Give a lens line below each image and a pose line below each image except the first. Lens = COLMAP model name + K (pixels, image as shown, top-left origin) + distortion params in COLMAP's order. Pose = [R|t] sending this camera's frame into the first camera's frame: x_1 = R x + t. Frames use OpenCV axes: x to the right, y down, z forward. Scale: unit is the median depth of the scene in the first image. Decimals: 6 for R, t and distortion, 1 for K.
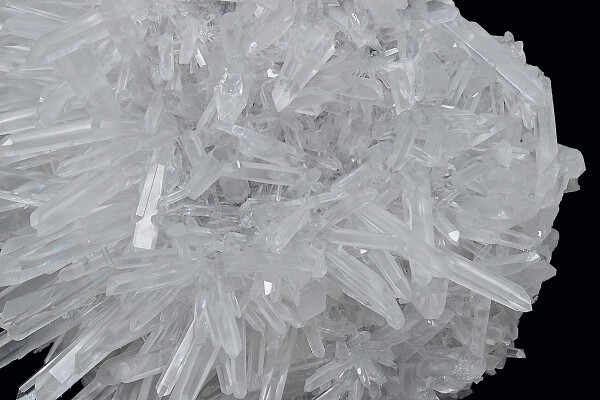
lens RADIAL K [[1599.5, 0, 300.0], [0, 1599.5, 200.0], [0, 0, 1]] dist [-0.047783, -0.283643]
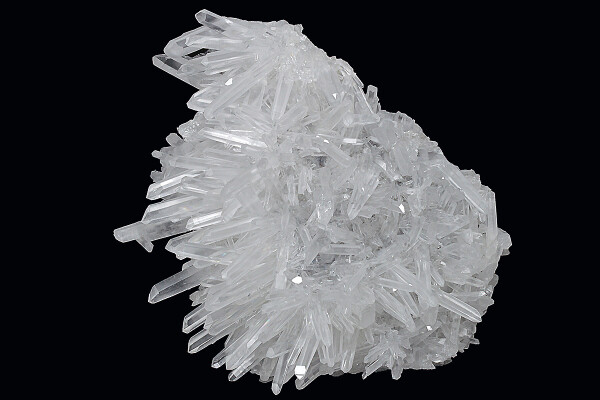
lens RADIAL K [[1599.5, 0, 300.0], [0, 1599.5, 200.0], [0, 0, 1]] dist [-0.047783, -0.283643]
pose [[0.999813, -0.003287, -0.019063, -0.036153], [0.004676, 0.997299, 0.073299, -0.213843], [0.018771, -0.073375, 0.997128, -0.897403]]
